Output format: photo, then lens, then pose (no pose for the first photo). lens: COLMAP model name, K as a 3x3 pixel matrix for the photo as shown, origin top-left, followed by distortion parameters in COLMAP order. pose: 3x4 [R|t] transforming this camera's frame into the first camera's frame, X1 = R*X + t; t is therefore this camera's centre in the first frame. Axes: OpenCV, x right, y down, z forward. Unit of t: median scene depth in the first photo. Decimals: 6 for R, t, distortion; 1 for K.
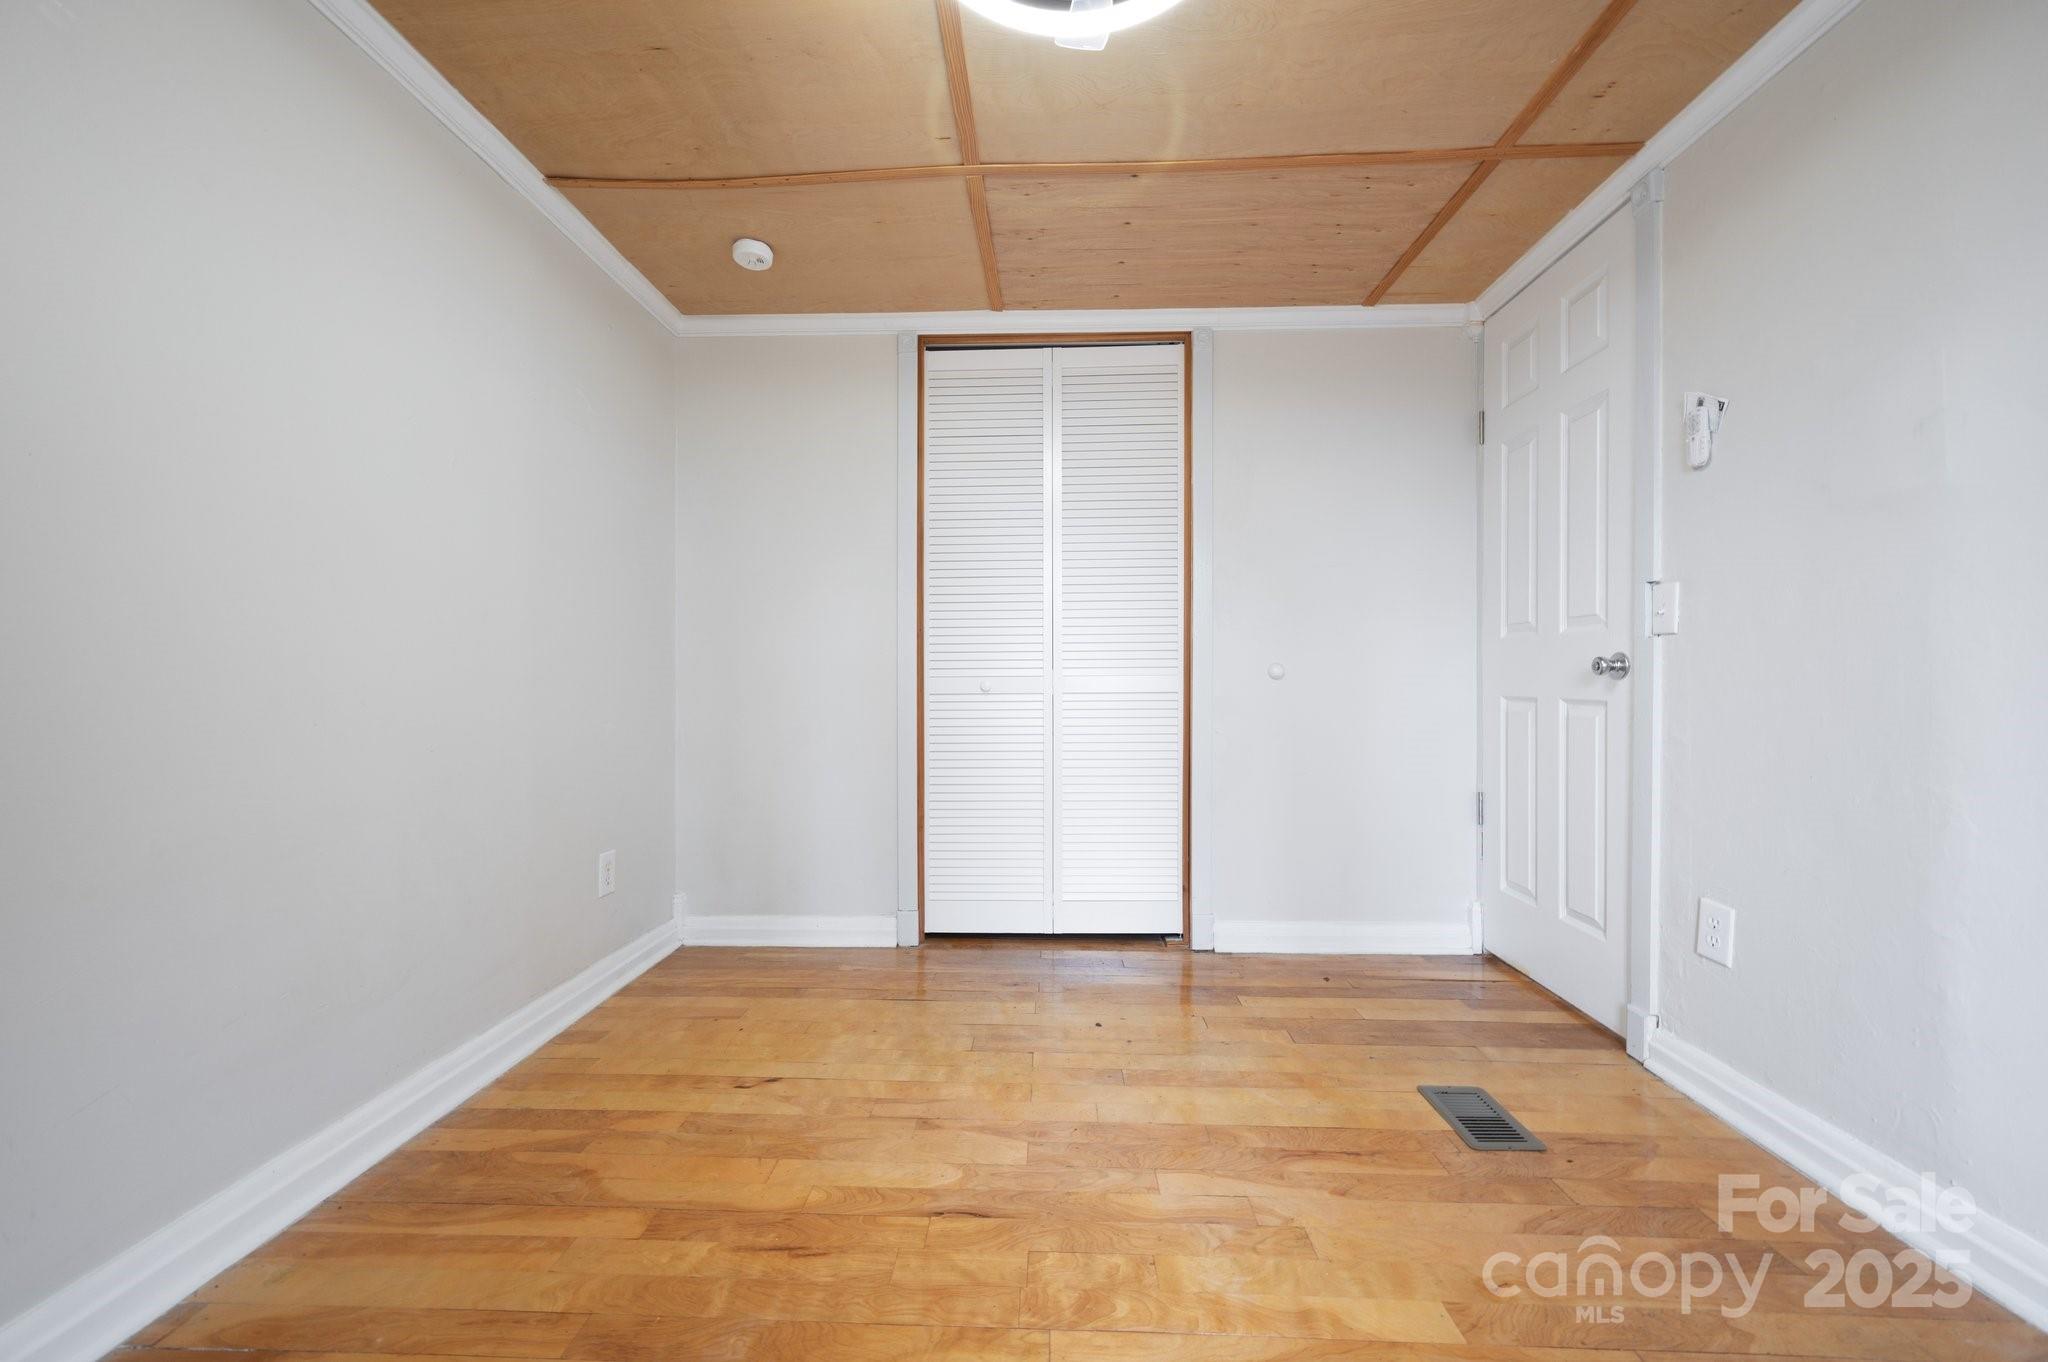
lens RADIAL K [[815.9, 0, 1024.0], [0, 815.9, 681.0], [0, 0, 1]] dist [0.001226, 0.000168]
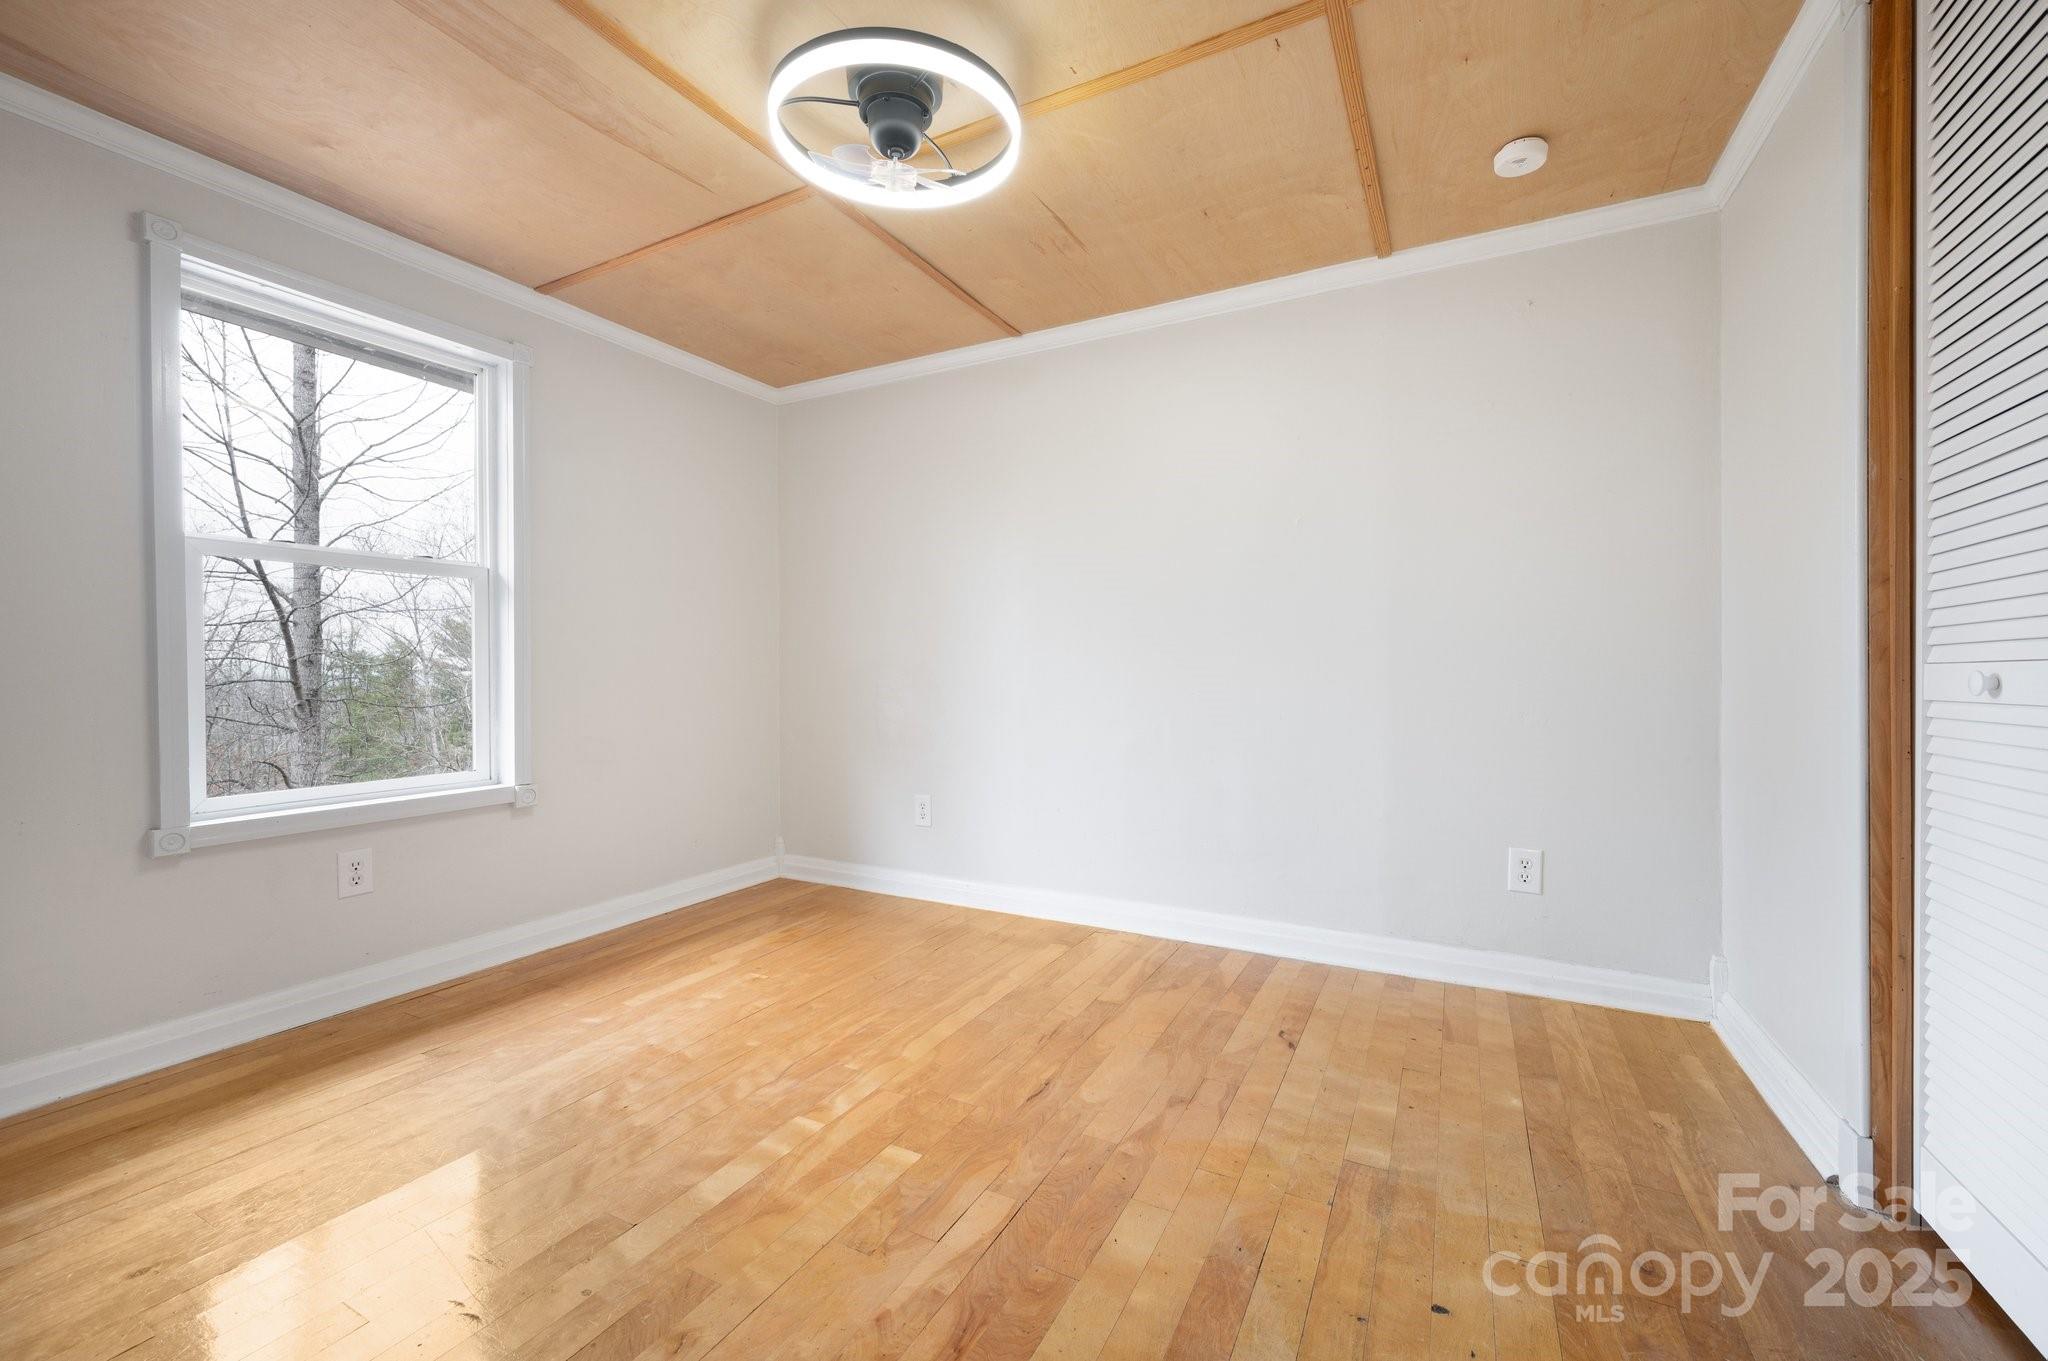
lens RADIAL K [[815.9, 0, 1024.0], [0, 815.9, 680.5], [0, 0, 1]] dist [0.001226, 0.000168]
pose [[-0.428589, 0.009050, -0.903454, 0.913632], [0.000706, 0.999953, 0.009682, -0.003563], [0.903499, 0.003511, -0.428576, 1.283956]]
